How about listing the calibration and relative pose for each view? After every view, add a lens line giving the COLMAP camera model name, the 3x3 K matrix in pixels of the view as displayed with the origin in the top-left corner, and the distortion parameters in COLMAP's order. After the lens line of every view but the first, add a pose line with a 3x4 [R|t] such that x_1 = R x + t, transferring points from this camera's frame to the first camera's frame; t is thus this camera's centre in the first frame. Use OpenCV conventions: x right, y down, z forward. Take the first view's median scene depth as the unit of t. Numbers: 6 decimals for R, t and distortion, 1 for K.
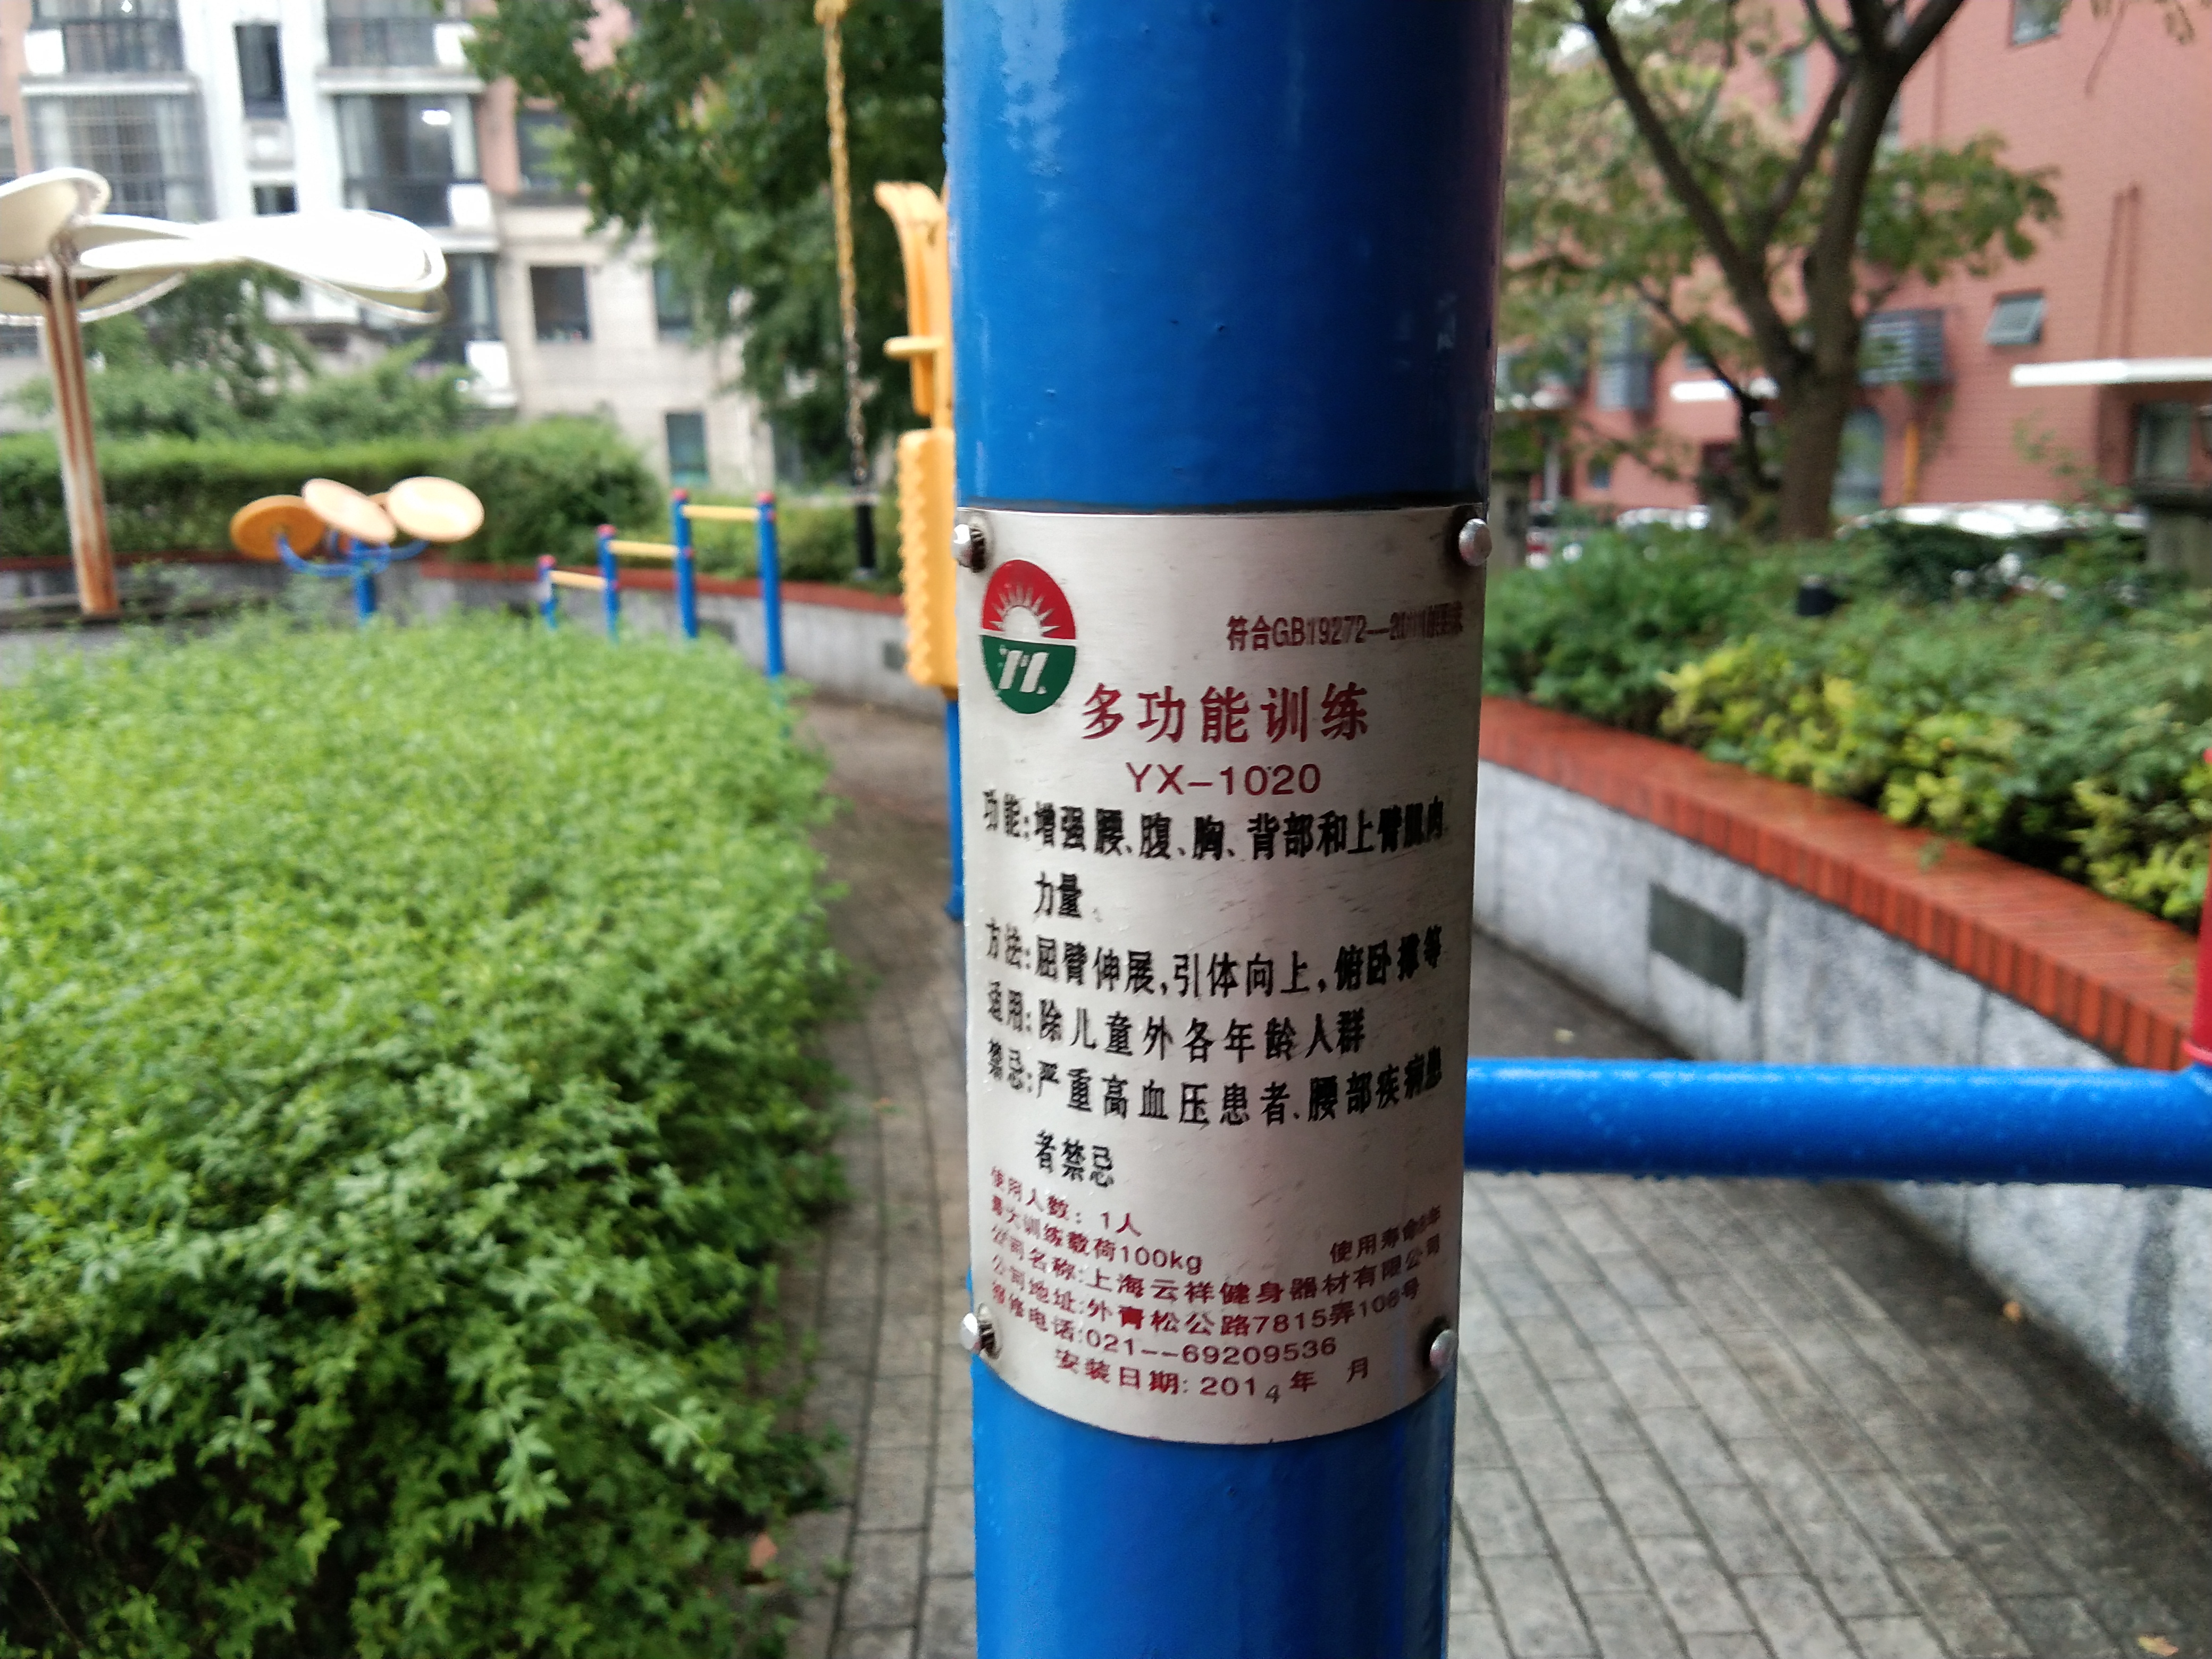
lens RADIAL K [[1805.6, 0, 1106.0], [0, 1805.6, 829.5], [0, 0, 1]] dist [0.062798, -0.104985]
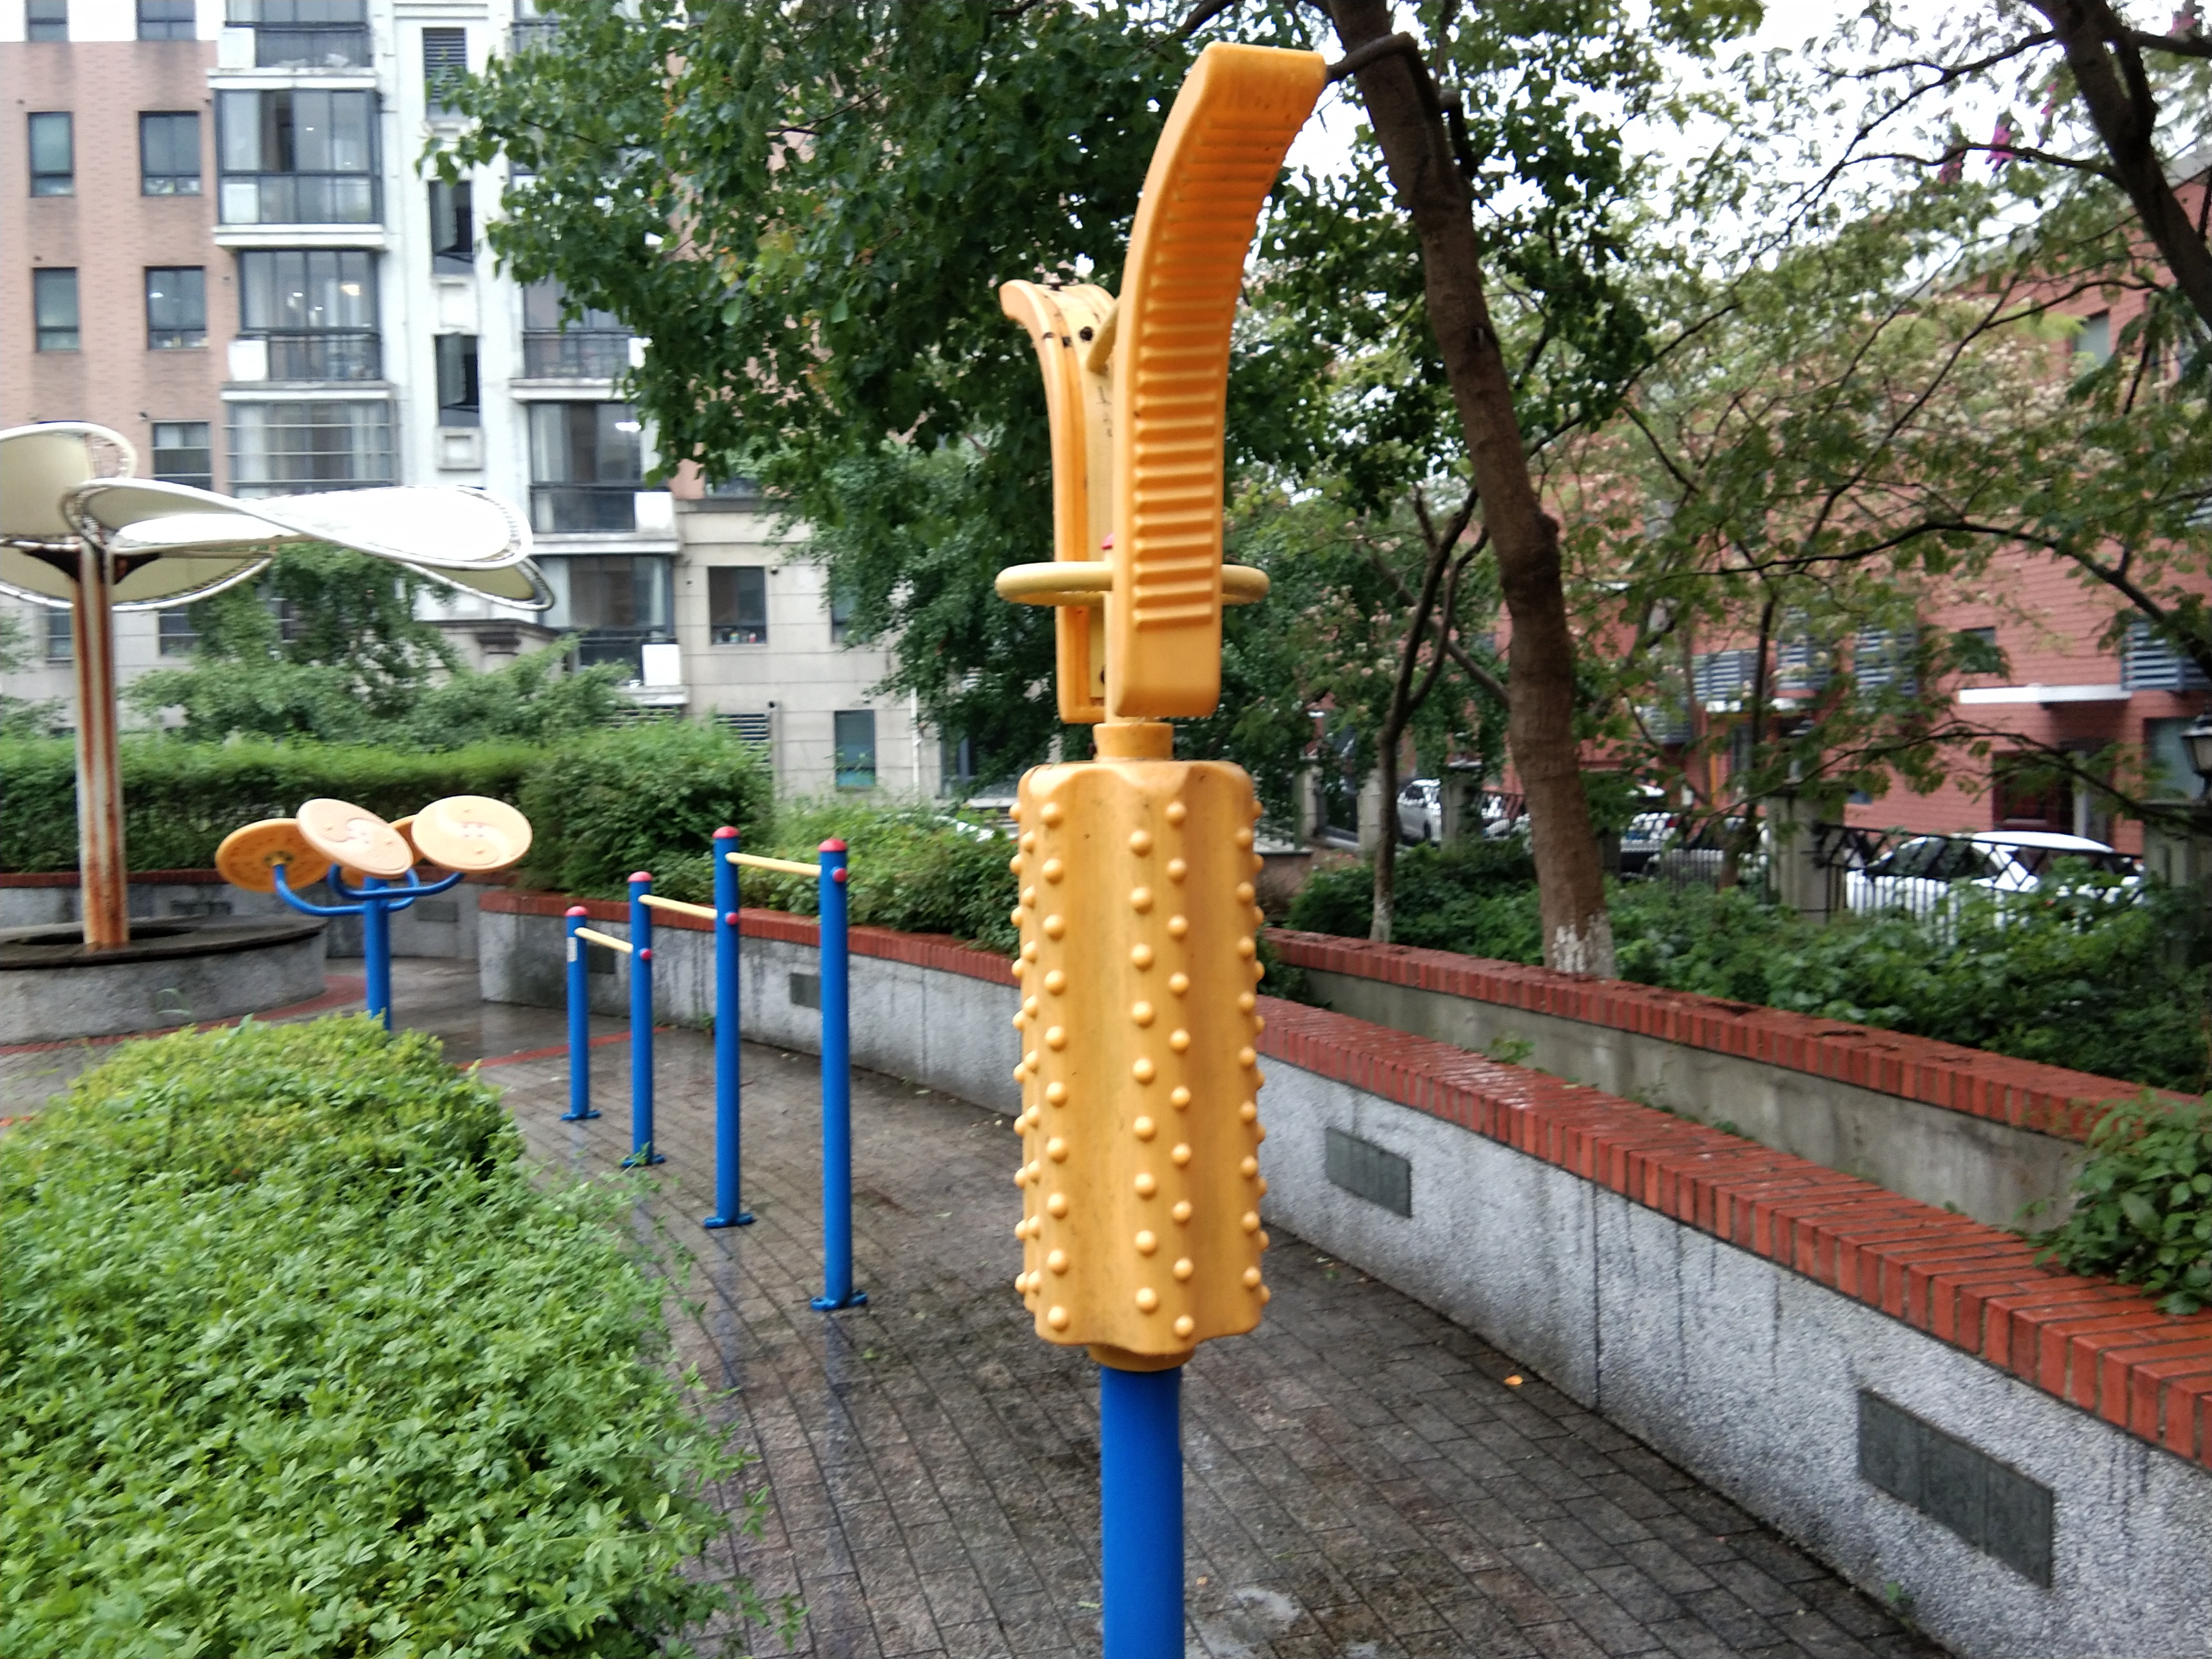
lens RADIAL K [[1805.6, 0, 1106.0], [0, 1805.6, 829.5], [0, 0, 1]] dist [0.062798, -0.104985]
pose [[0.995295, 0.012596, -0.096068, -0.011923], [-0.027997, 0.986607, -0.160697, -0.032005], [0.092757, 0.162630, 0.982317, 0.138589]]
